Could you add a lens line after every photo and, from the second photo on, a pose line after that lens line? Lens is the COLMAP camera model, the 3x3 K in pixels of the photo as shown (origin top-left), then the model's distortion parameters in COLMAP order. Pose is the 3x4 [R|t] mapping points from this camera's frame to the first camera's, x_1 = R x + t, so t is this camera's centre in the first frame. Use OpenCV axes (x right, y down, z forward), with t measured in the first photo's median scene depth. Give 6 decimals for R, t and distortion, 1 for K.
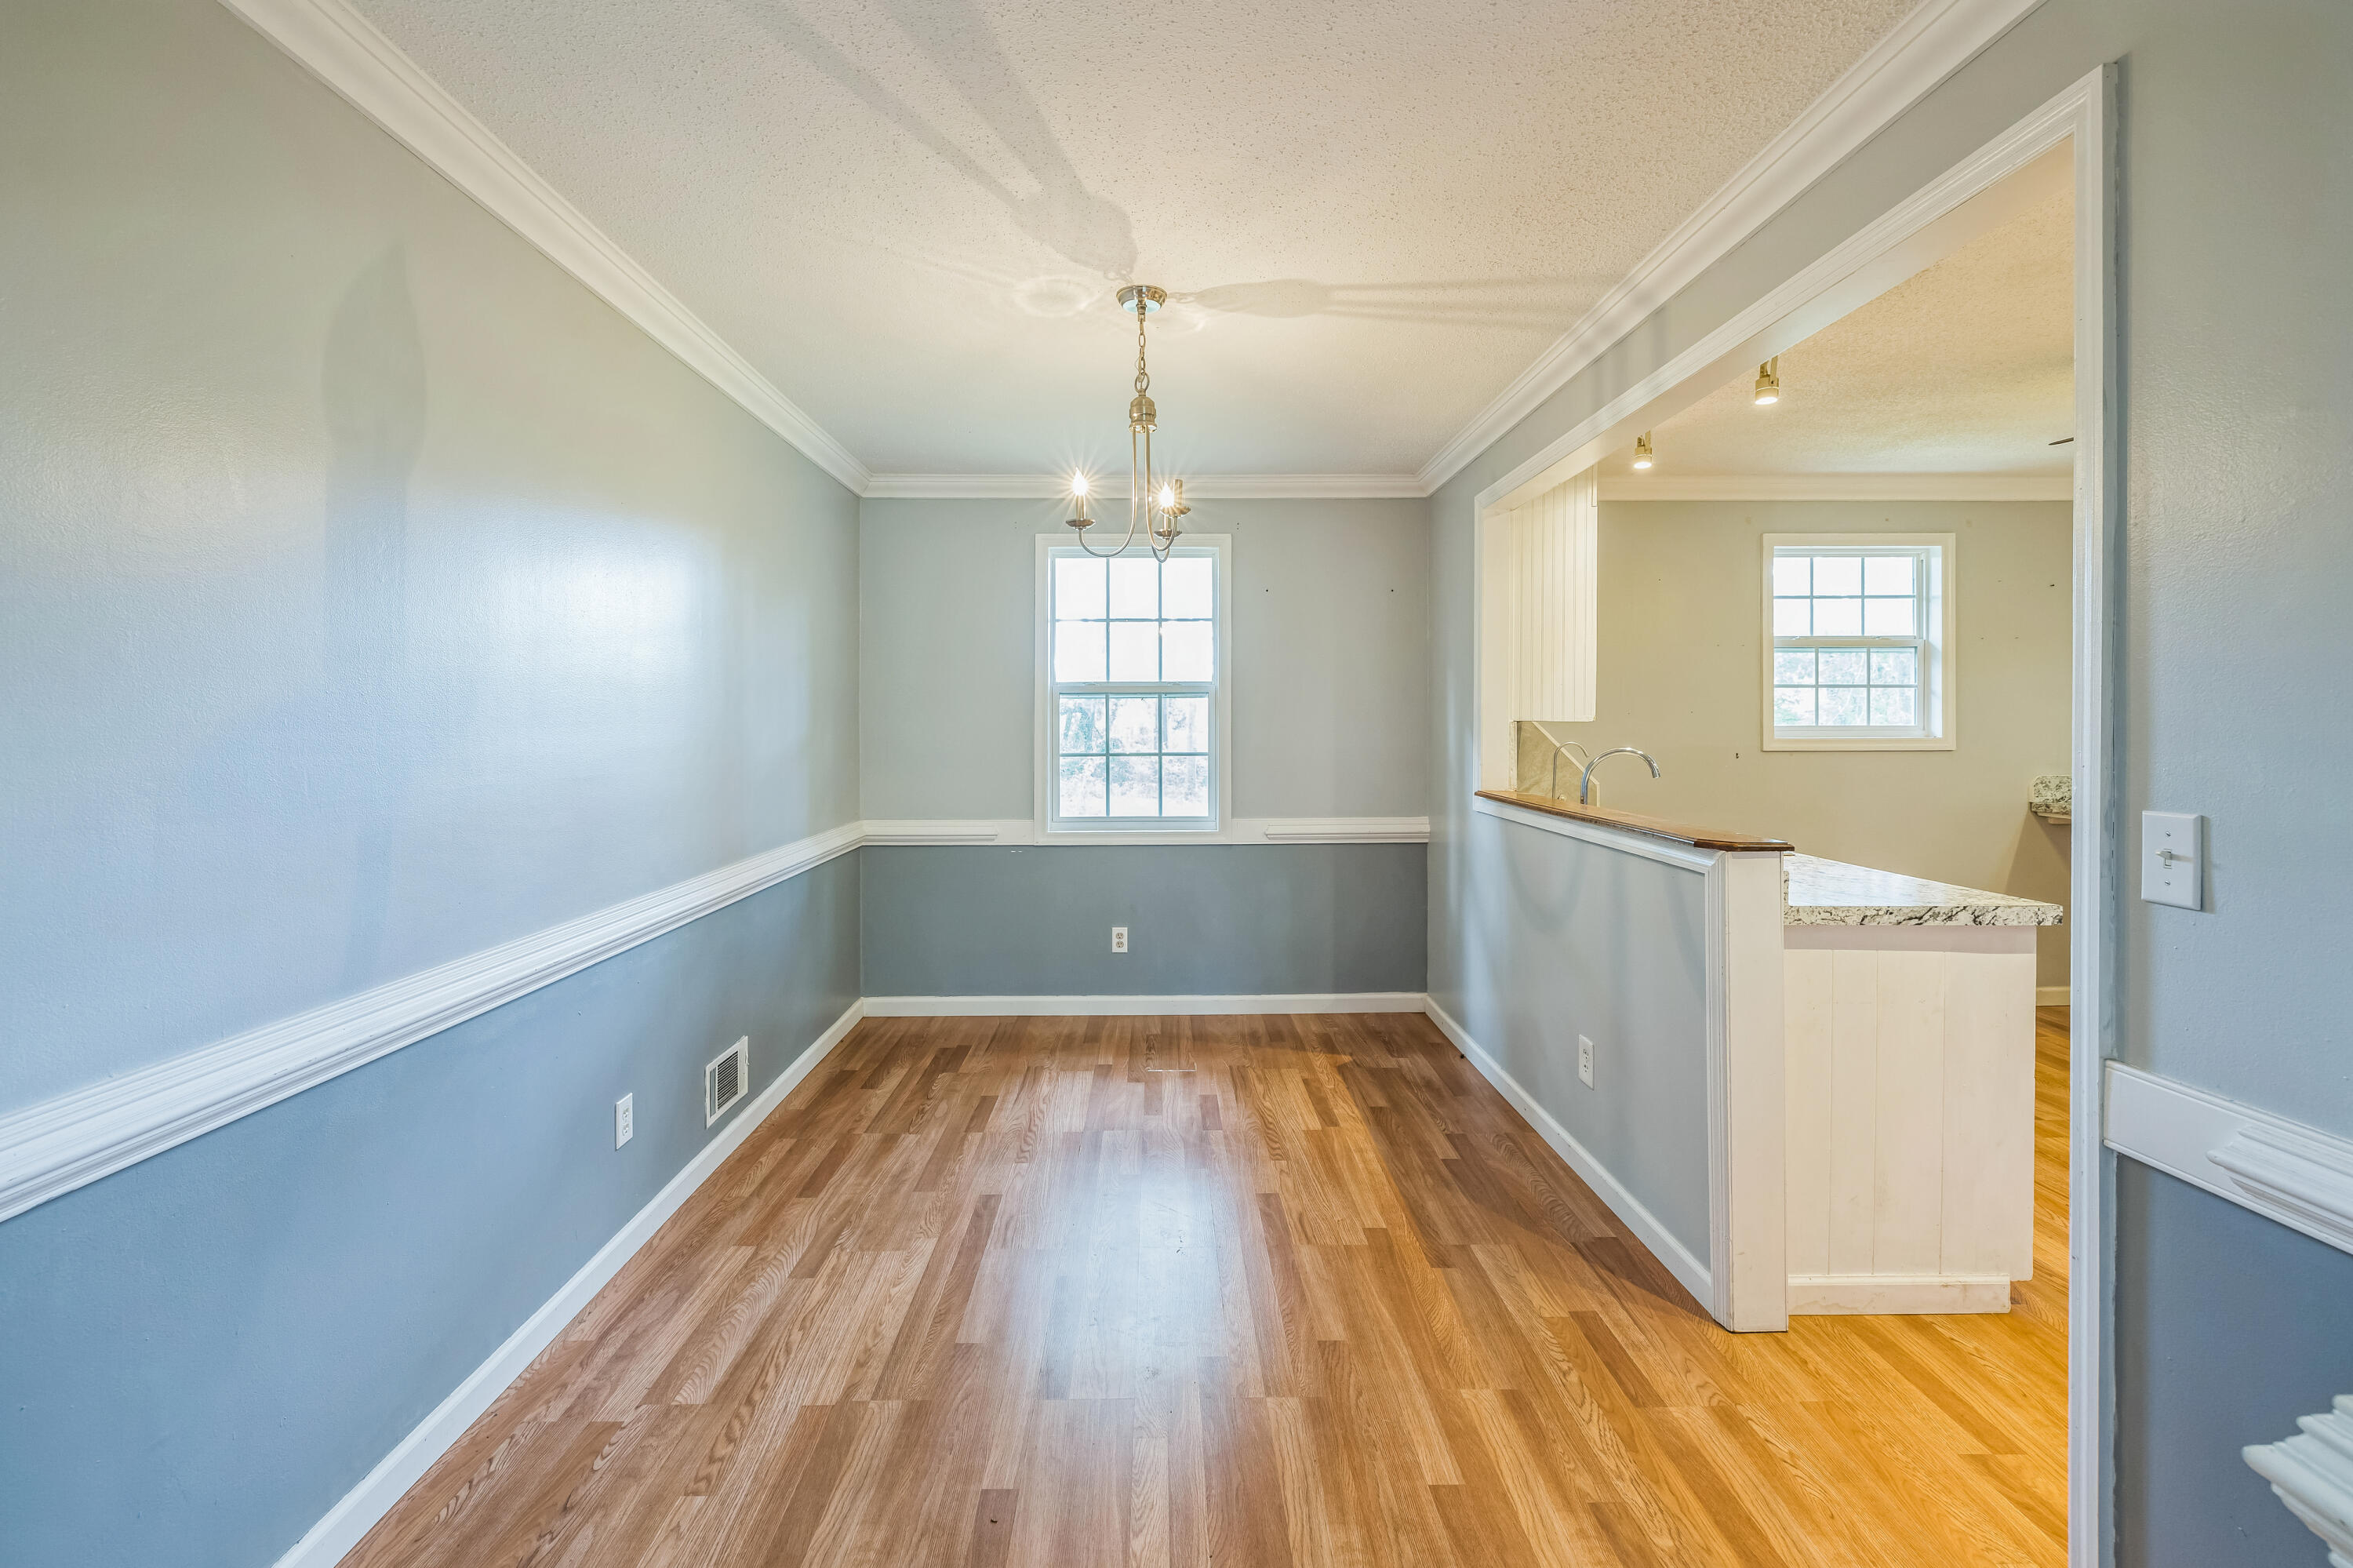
lens RADIAL K [[996.6, 0, 1158.8], [0, 996.6, 728.8], [0, 0, 1]] dist [-0.011102, 0.000051]
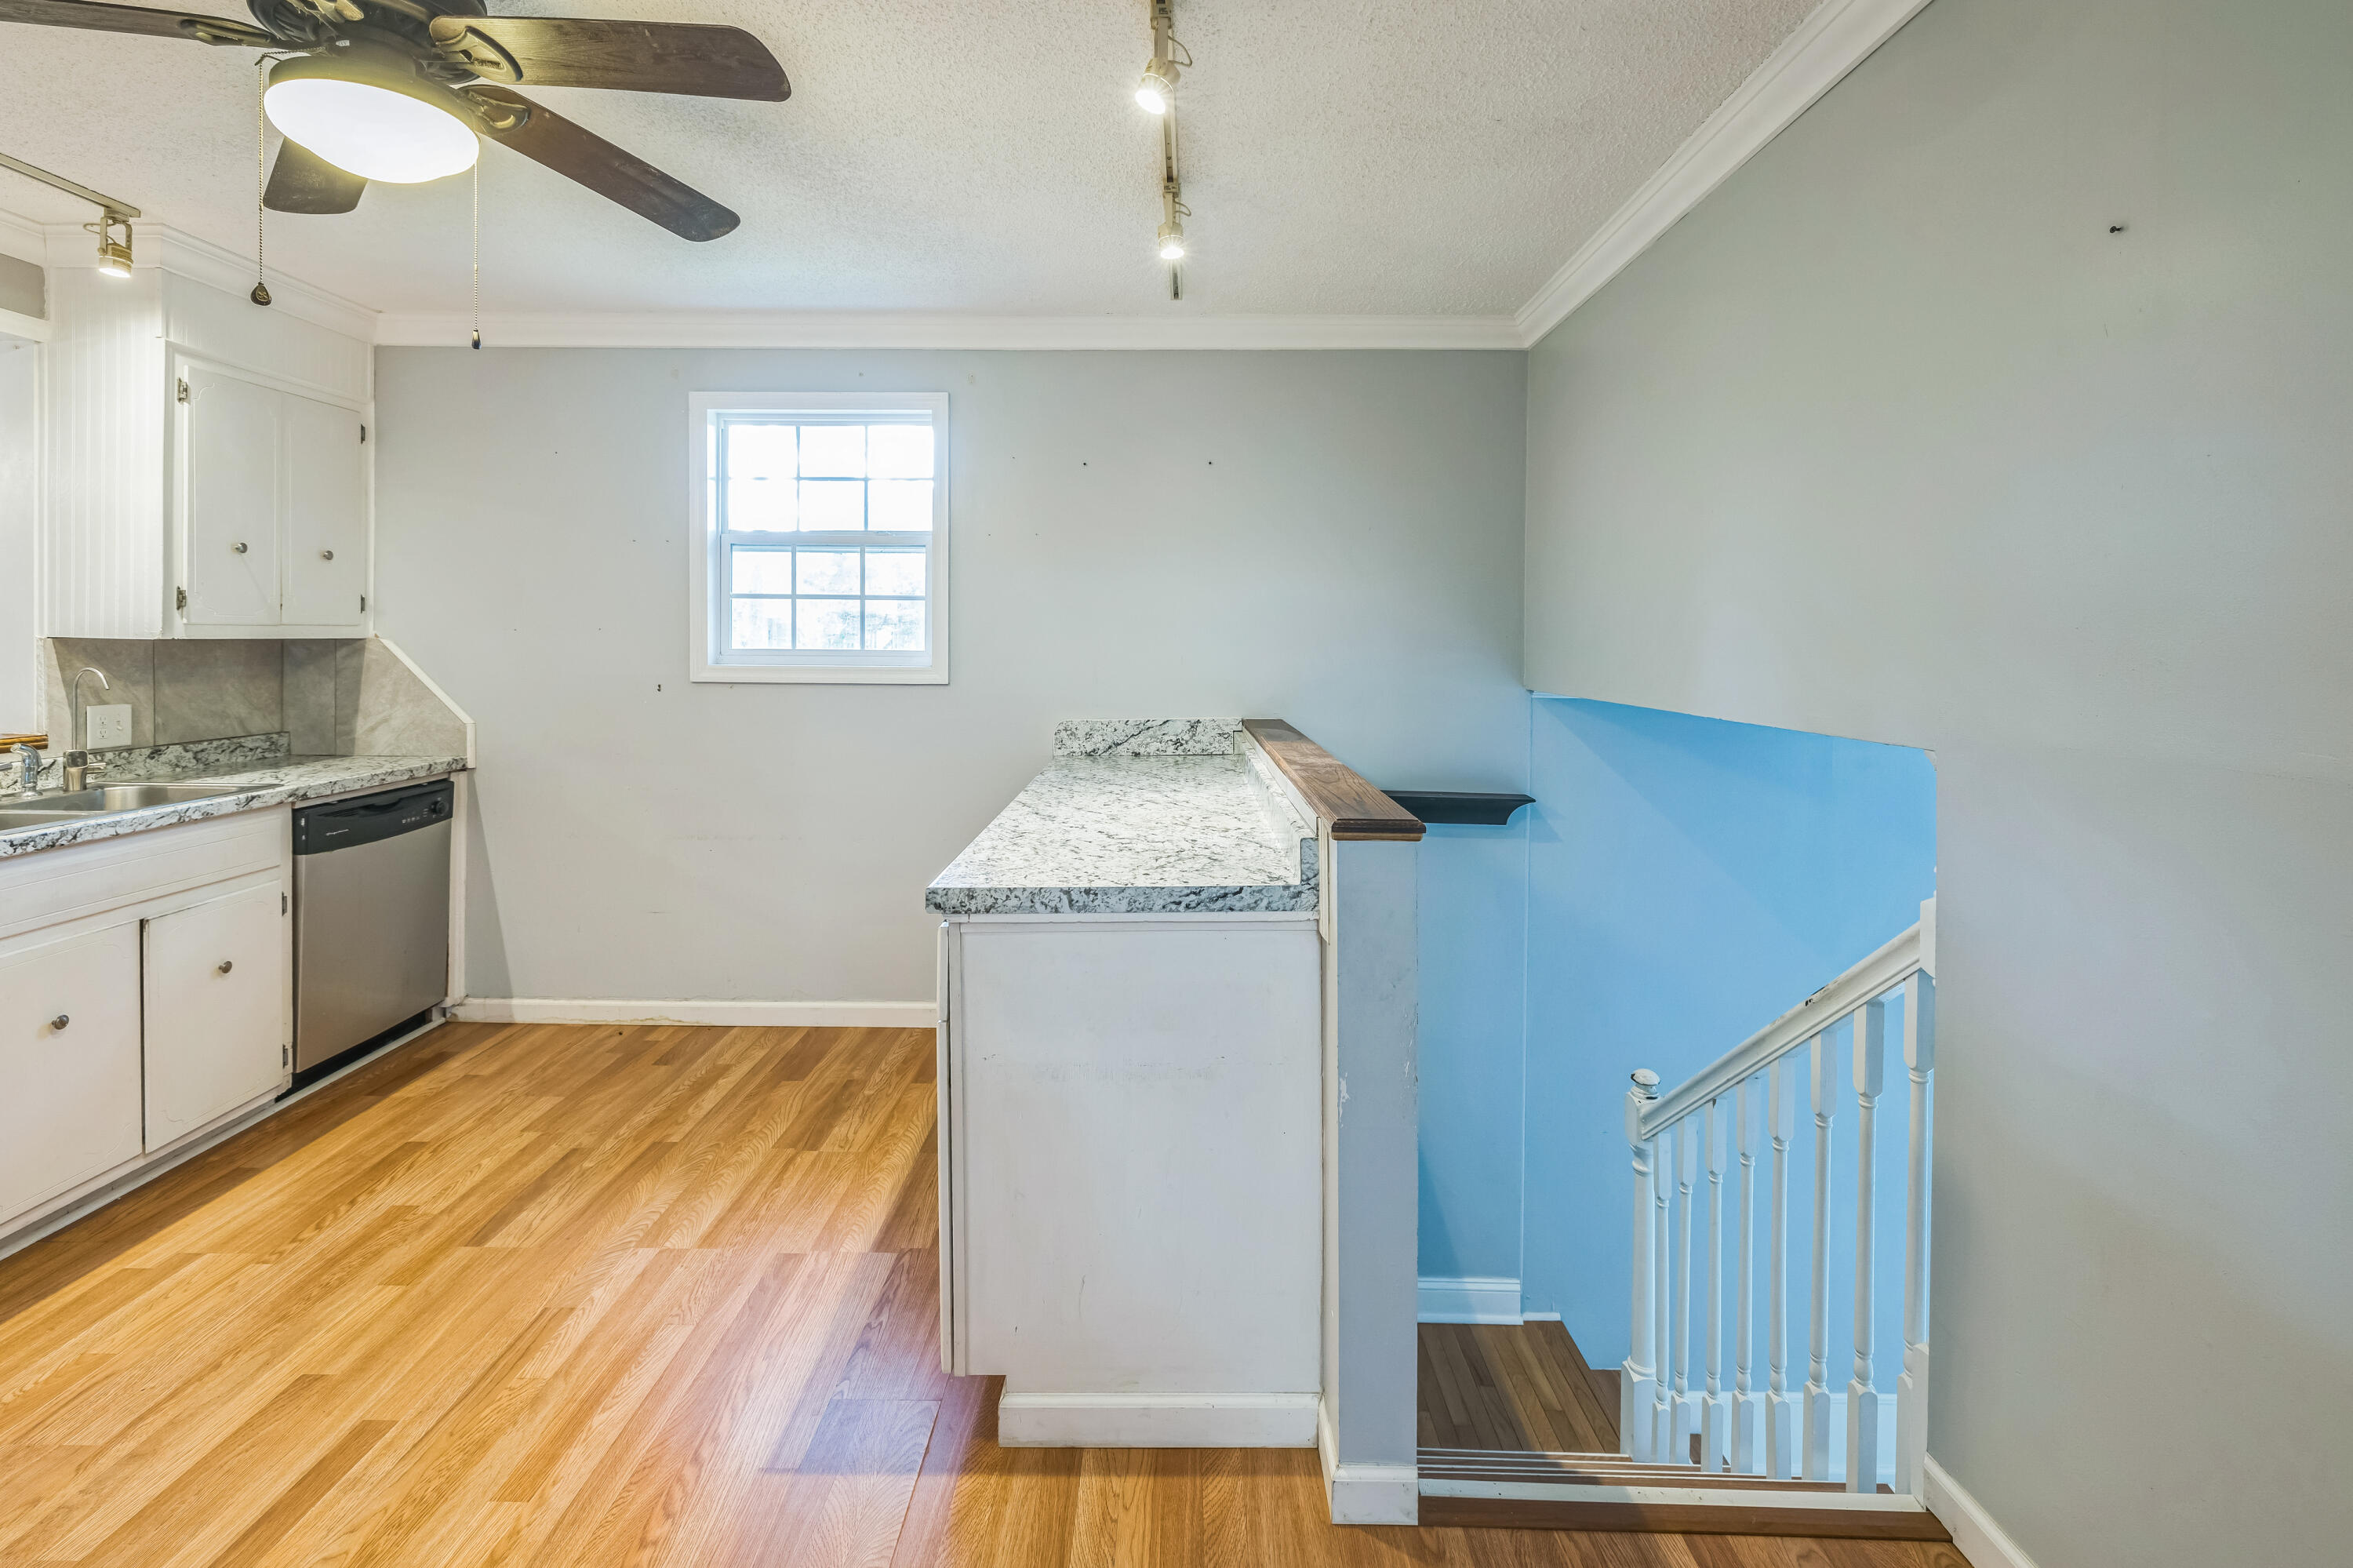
lens RADIAL K [[1022.3, 0, 1167.8], [0, 1022.3, 663.5], [0, 0, 1]] dist [-0.009263, 0.000132]
pose [[0.999875, 0.011259, -0.011137, 1.119158], [-0.011096, 0.999832, 0.014592, -0.008211], [0.011299, -0.014467, 0.999832, 0.266171]]
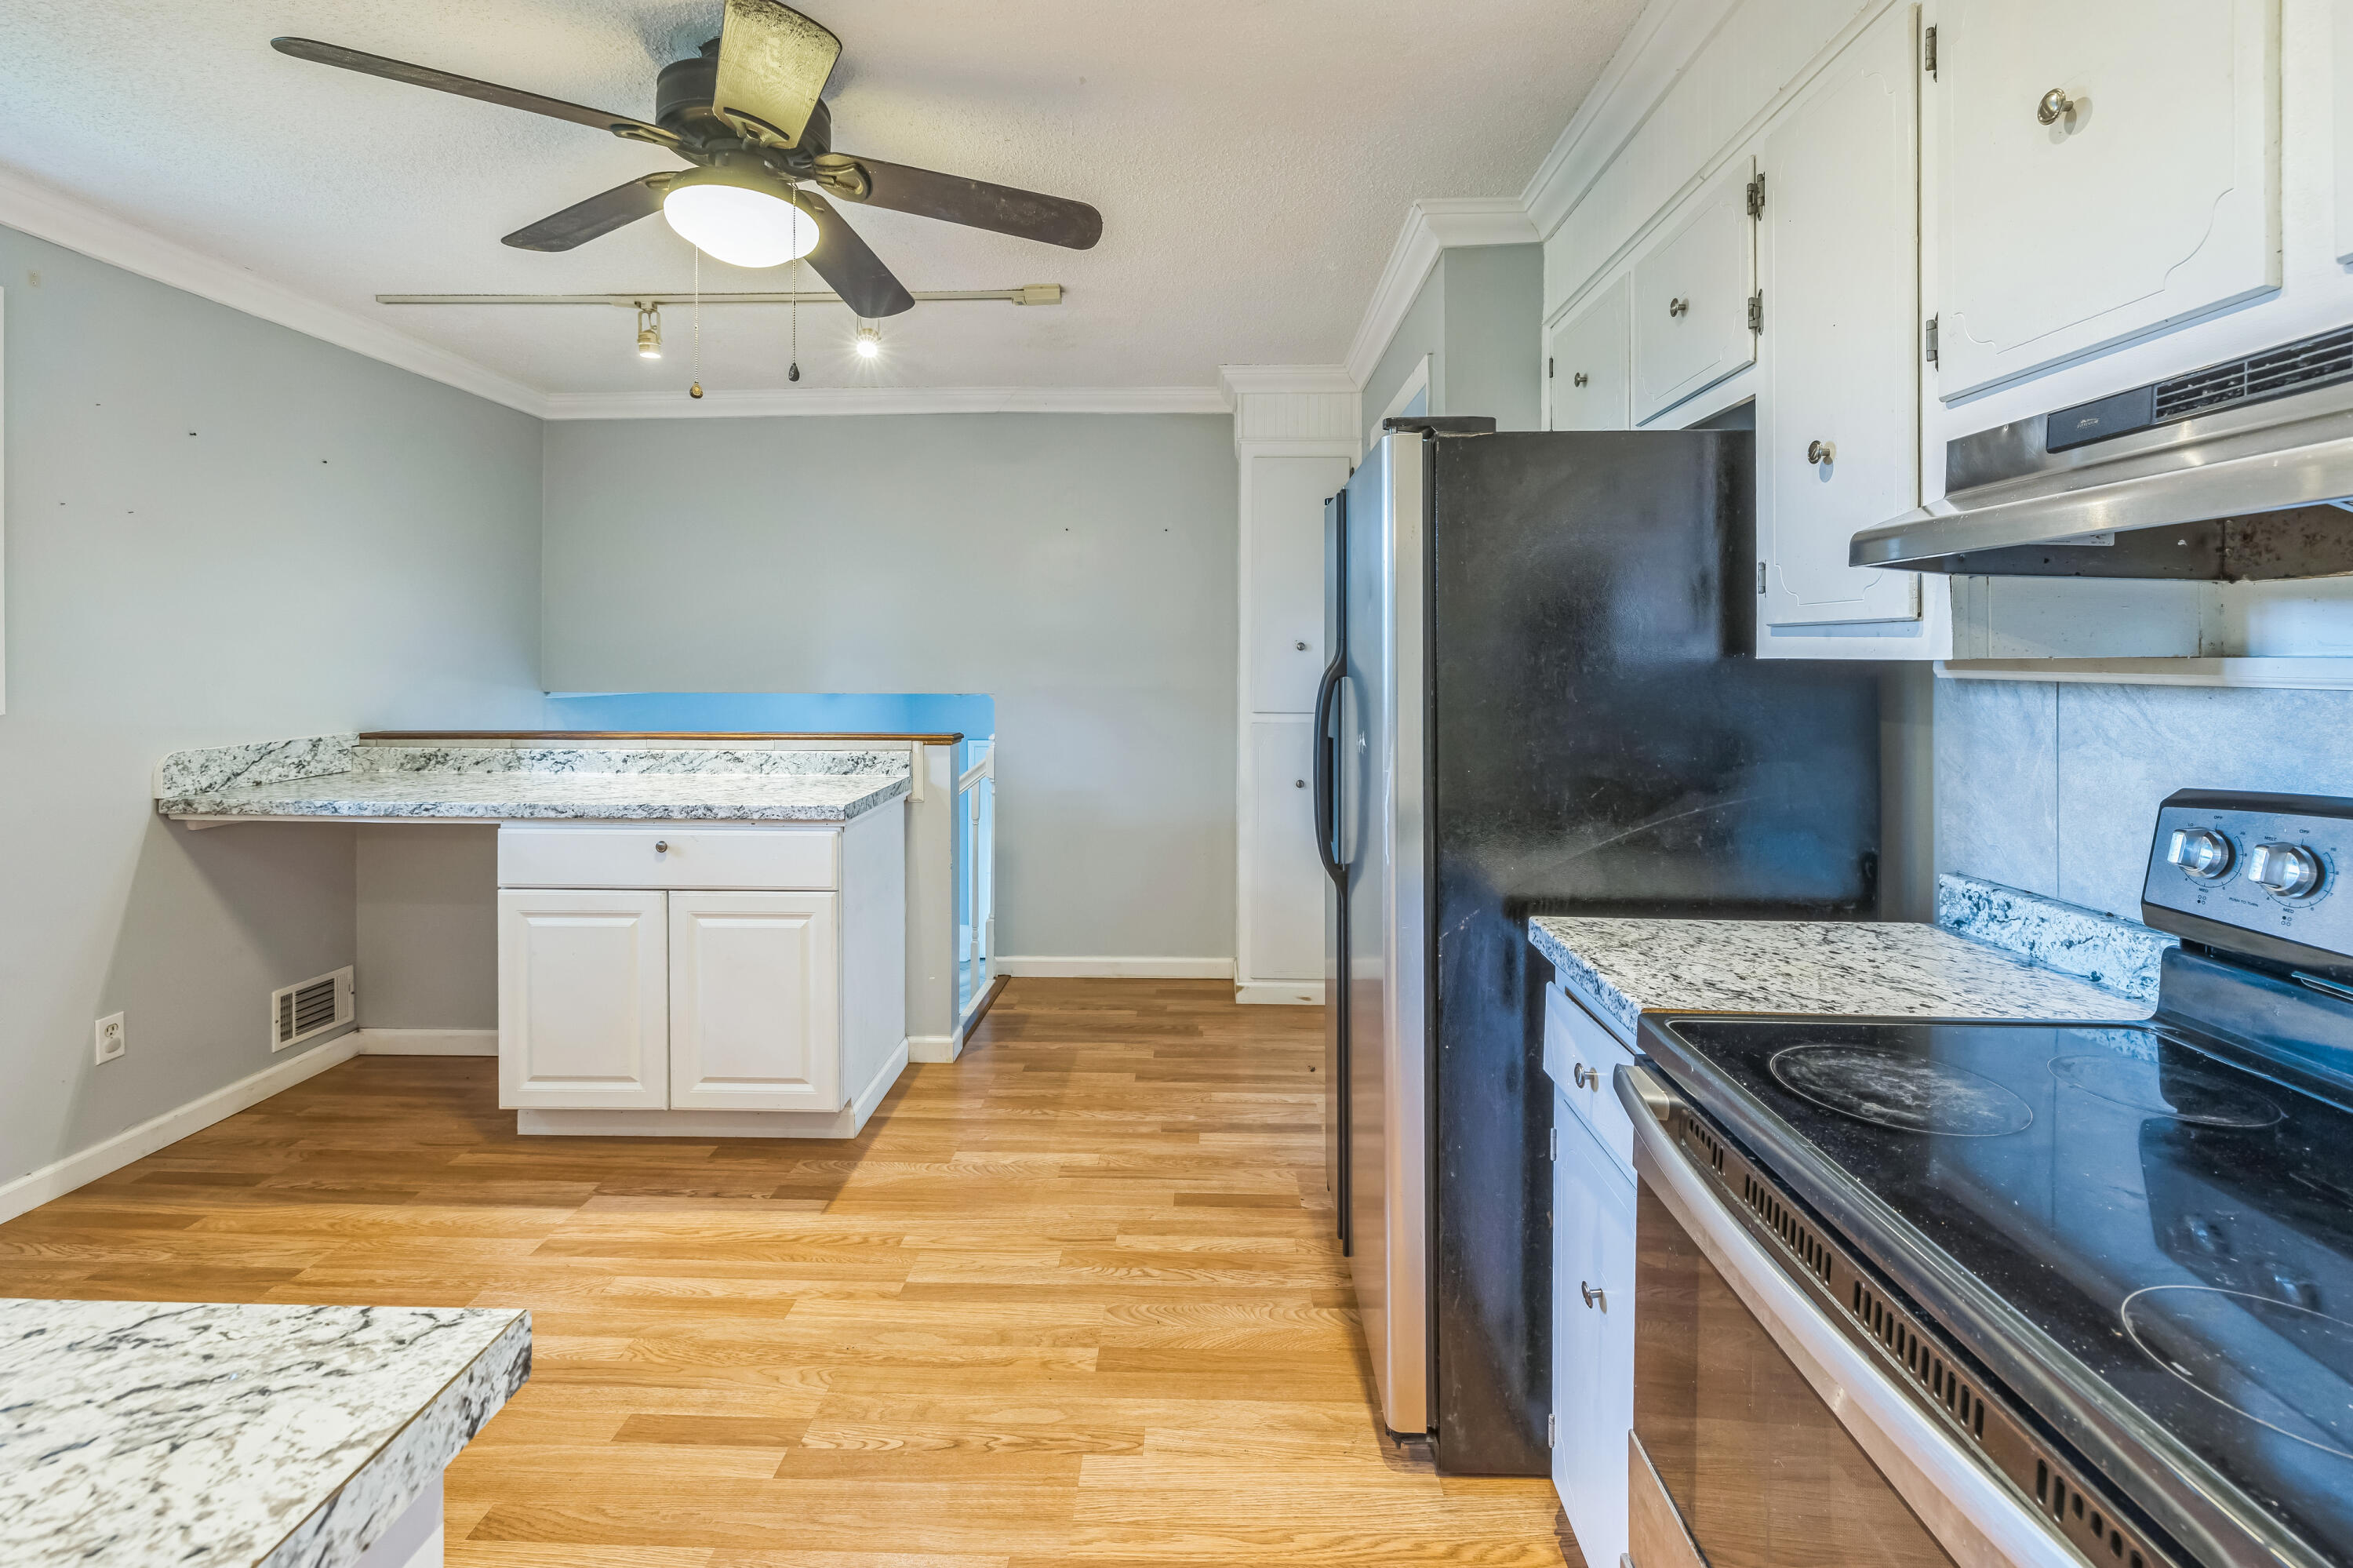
lens RADIAL K [[1024.1, 0, 1171.4], [0, 1024.1, 665.7], [0, 0, 1]] dist [-0.000149, -0.000778]
pose [[0.039234, -0.000227, 0.999230, 0.348484], [0.003029, 0.999995, 0.000108, -0.002751], [-0.999225, 0.003022, 0.039235, 0.434554]]
